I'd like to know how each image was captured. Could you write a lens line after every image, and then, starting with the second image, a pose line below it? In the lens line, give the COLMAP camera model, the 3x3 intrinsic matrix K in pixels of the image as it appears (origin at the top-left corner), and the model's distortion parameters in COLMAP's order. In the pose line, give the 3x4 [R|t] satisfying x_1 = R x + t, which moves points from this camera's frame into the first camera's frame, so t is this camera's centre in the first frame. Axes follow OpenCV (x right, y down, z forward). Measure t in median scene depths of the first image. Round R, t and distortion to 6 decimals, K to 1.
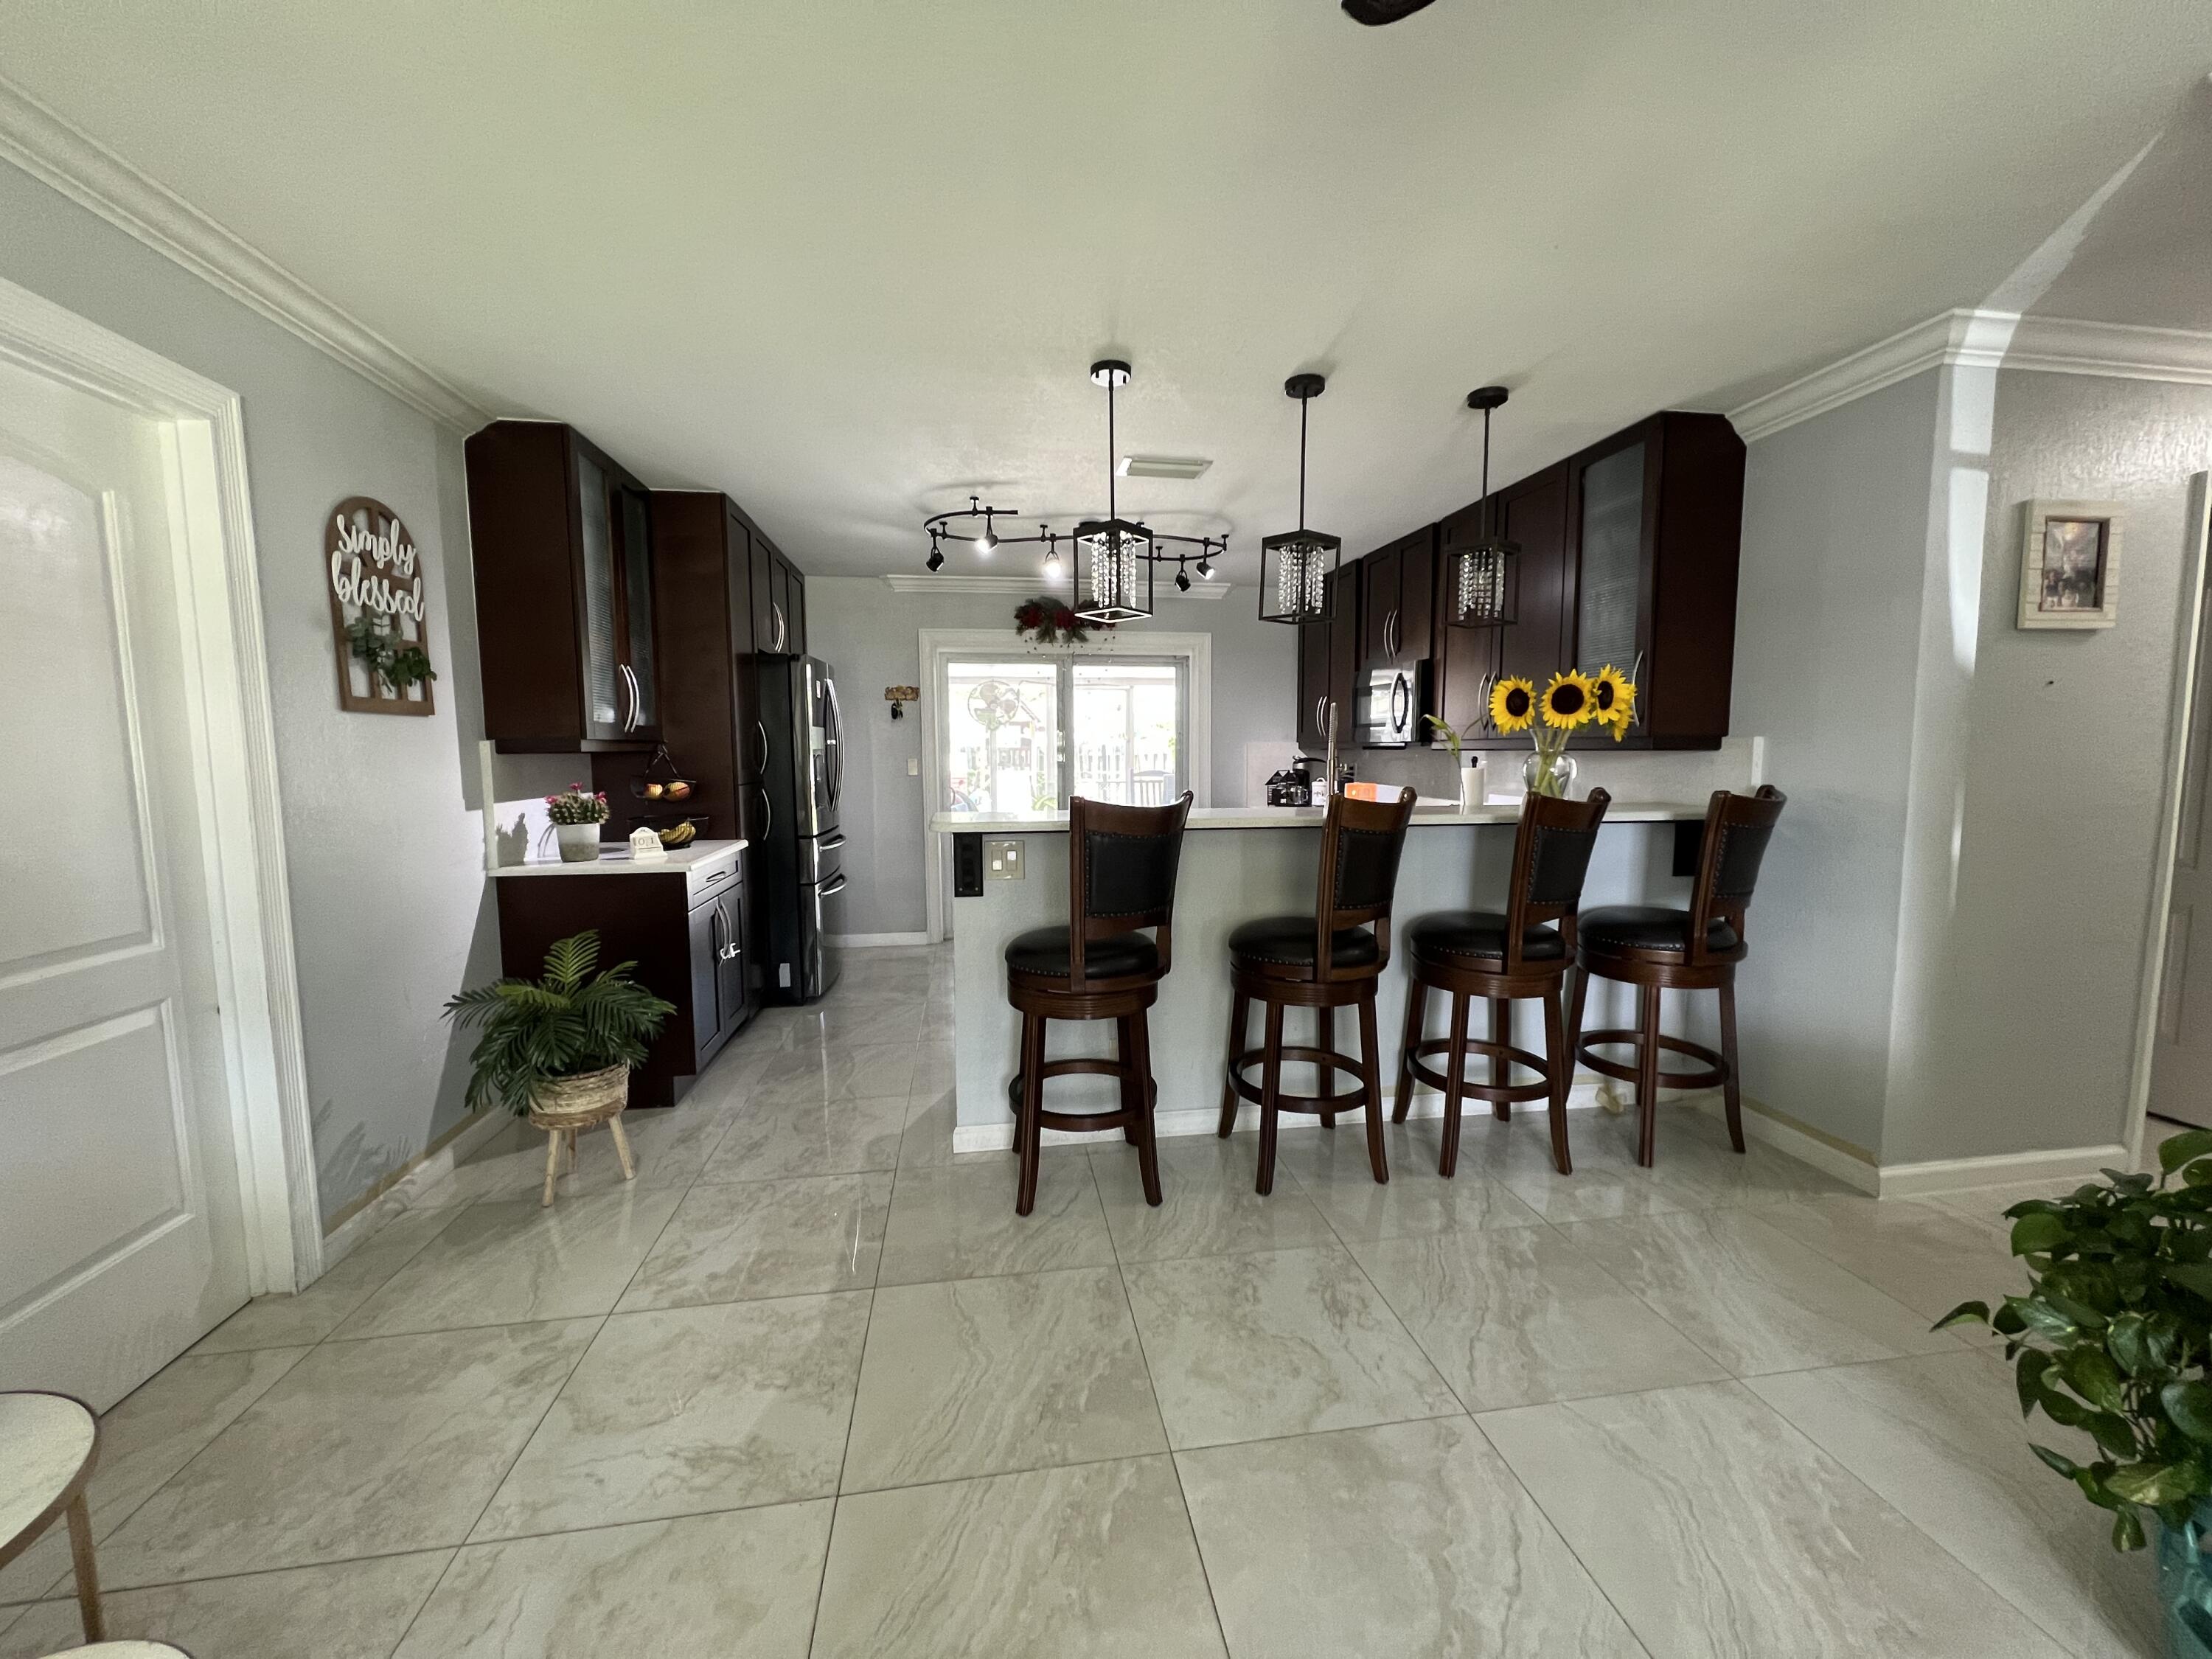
lens RADIAL K [[875.9, 0, 1108.7], [0, 875.9, 831.8], [0, 0, 1]] dist [-0.002419, -0.000266]
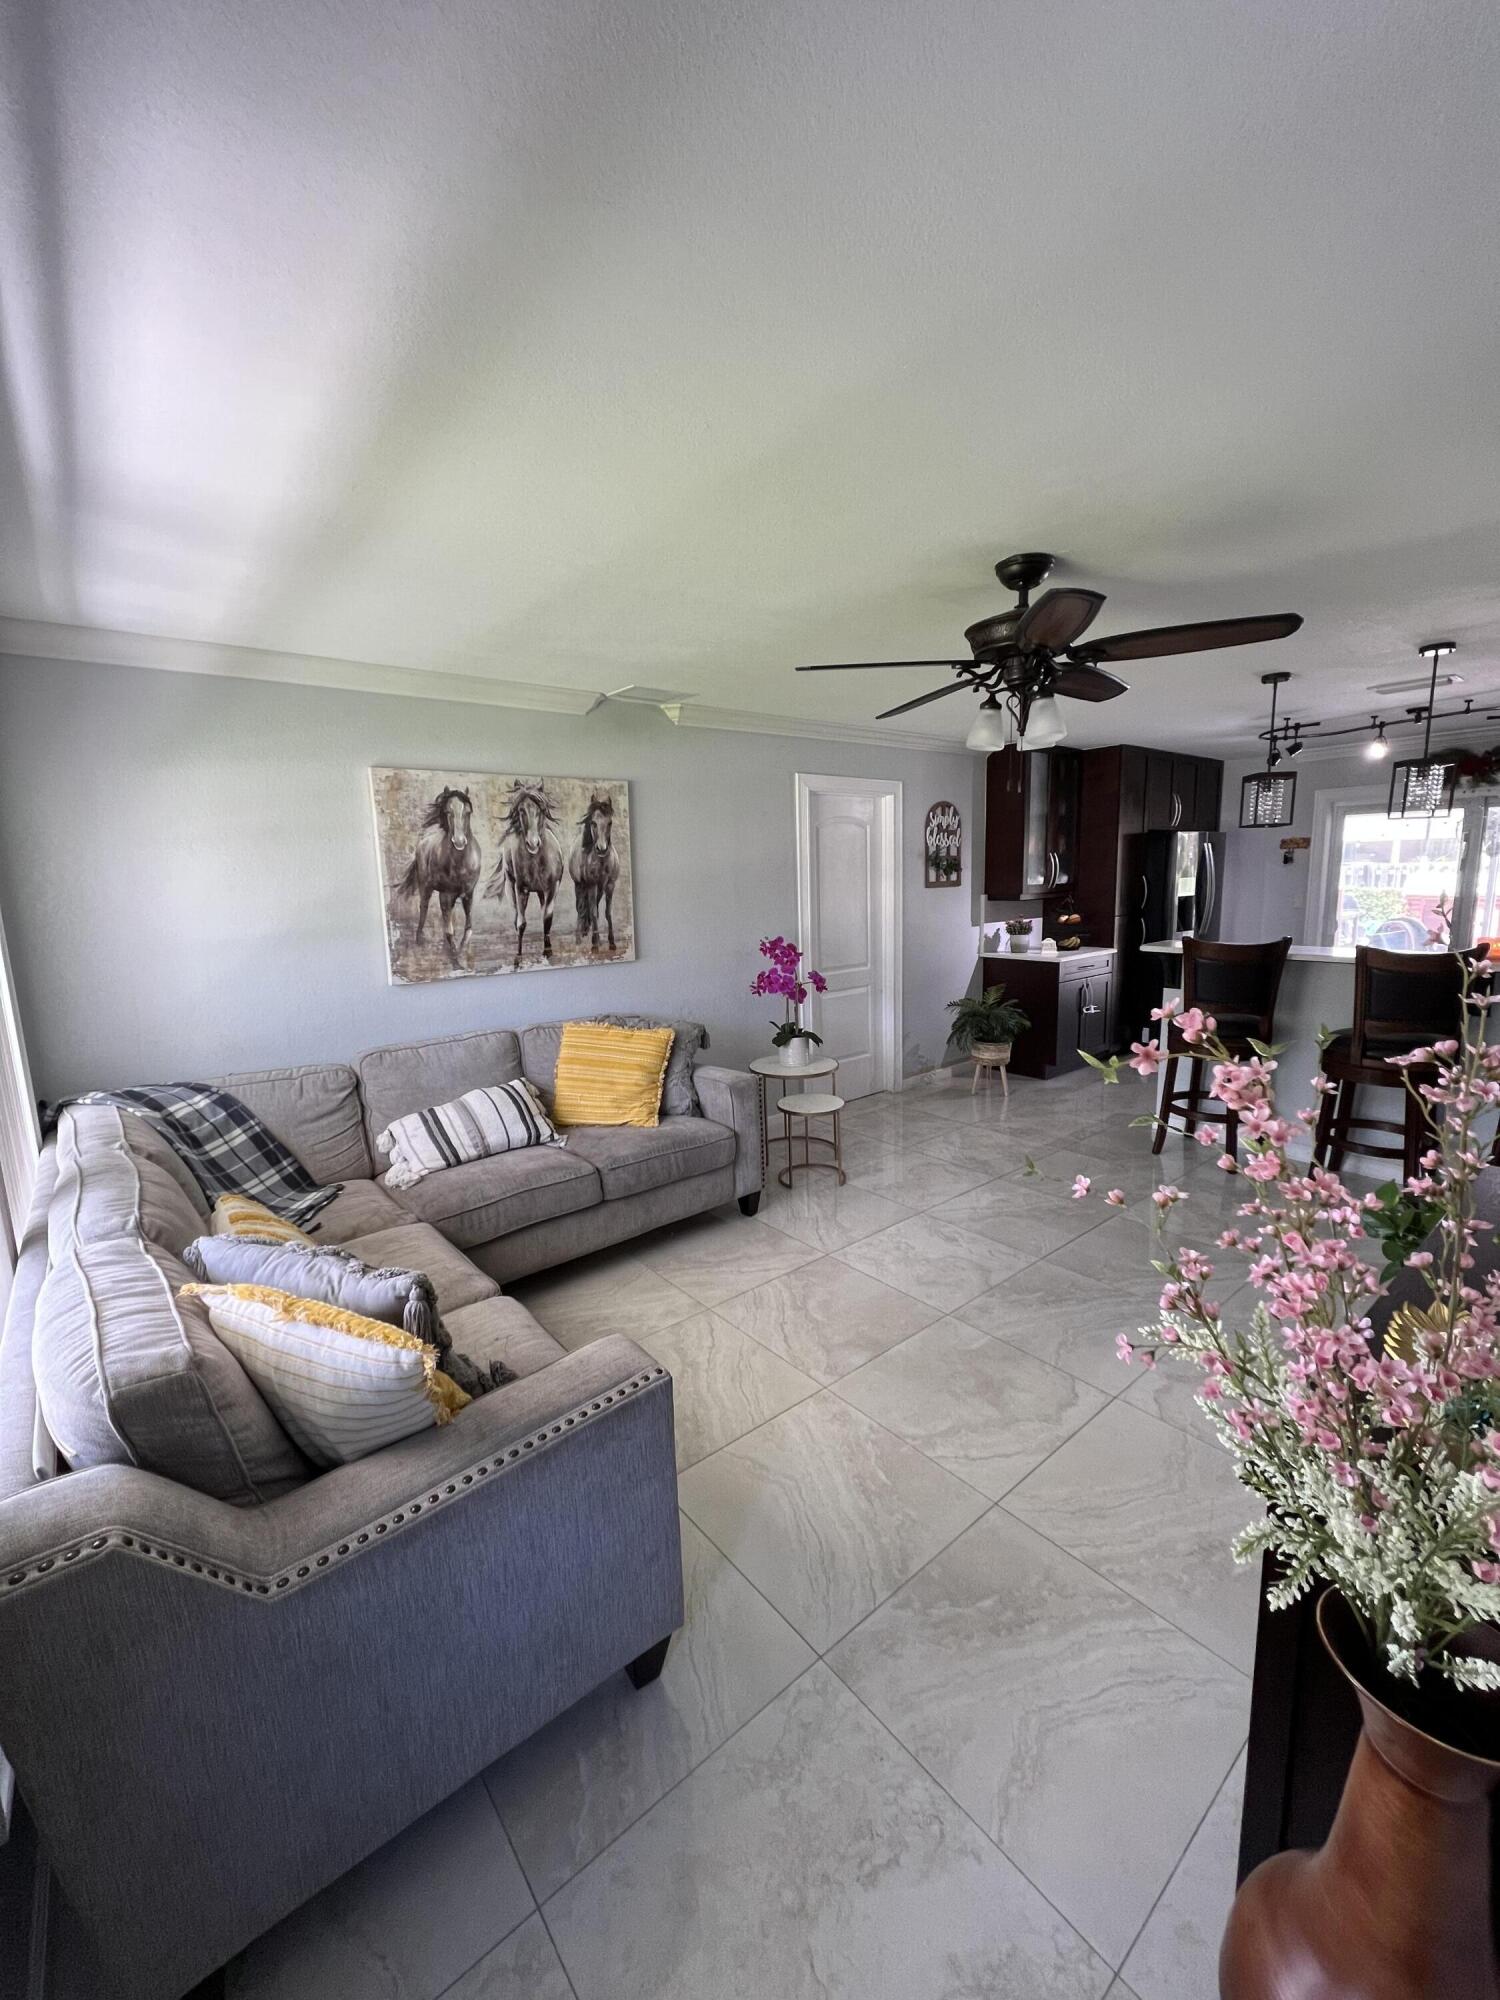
lens RADIAL K [[791.9, 0, 750.6], [0, 791.9, 1003.8], [0, 0, 1]] dist [-0.002419, -0.000266]
pose [[0.500867, 0.130464, -0.855635, 0.839726], [-0.056388, 0.991393, 0.118156, -0.039032], [0.863685, -0.010932, 0.503913, -0.588214]]
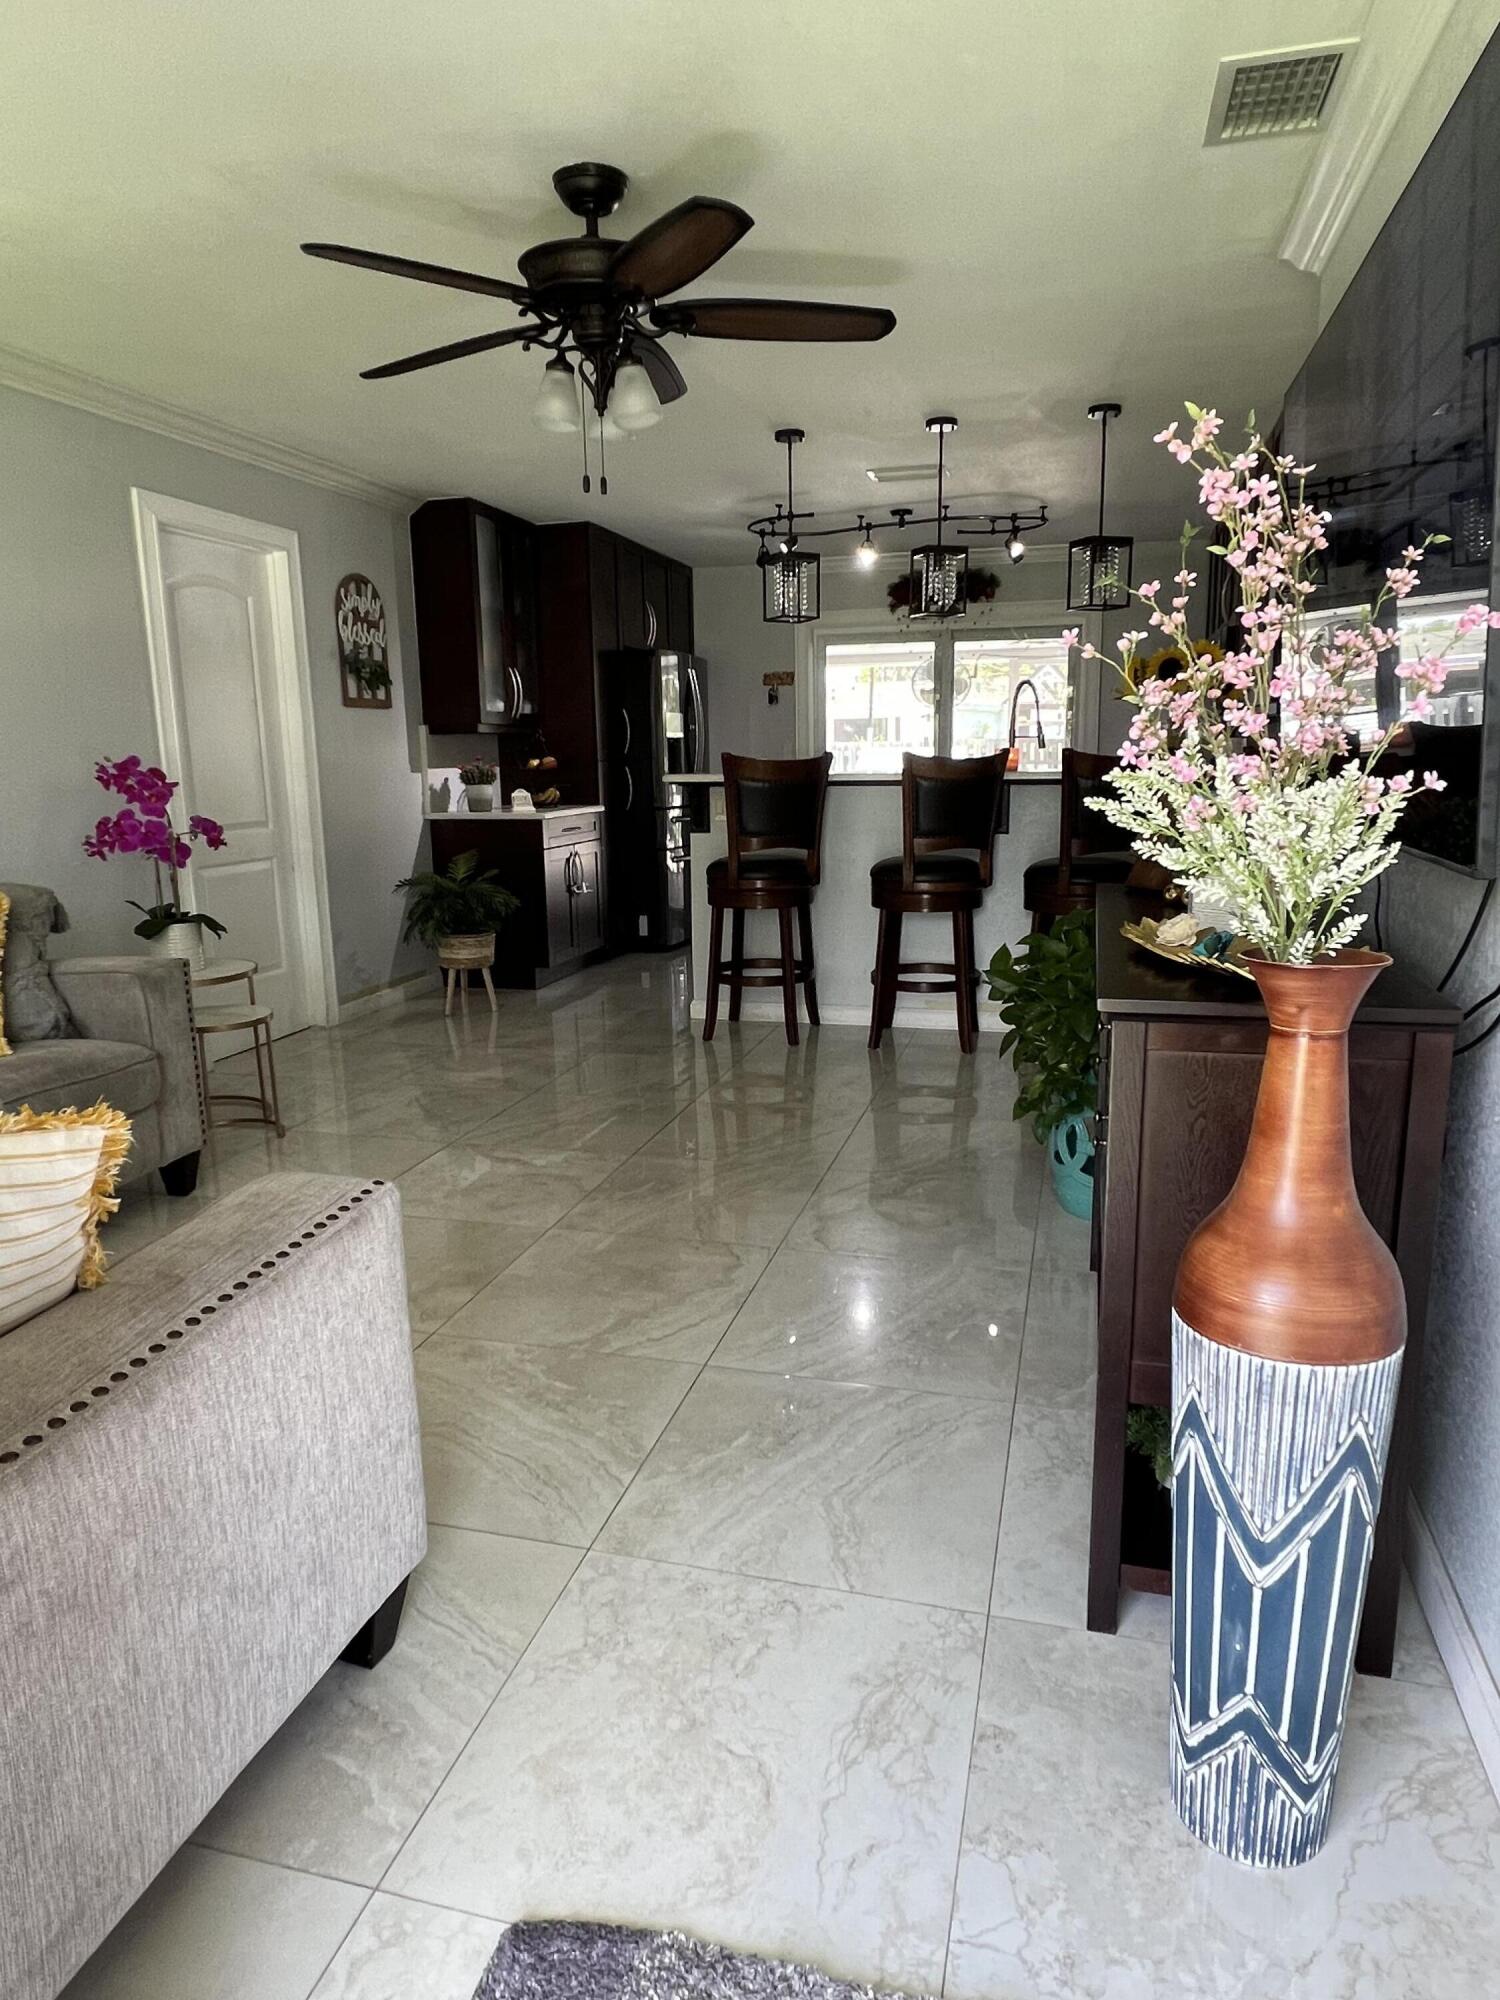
lens RADIAL K [[1249.7, 0, 748.0], [0, 1249.7, 1009.1], [0, 0, 1]] dist [0.005174, -0.006398]
pose [[0.912352, 0.071477, -0.403118, 0.768914], [-0.026779, 0.992952, 0.115452, 0.128966], [0.408529, -0.094538, 0.907836, -0.841841]]
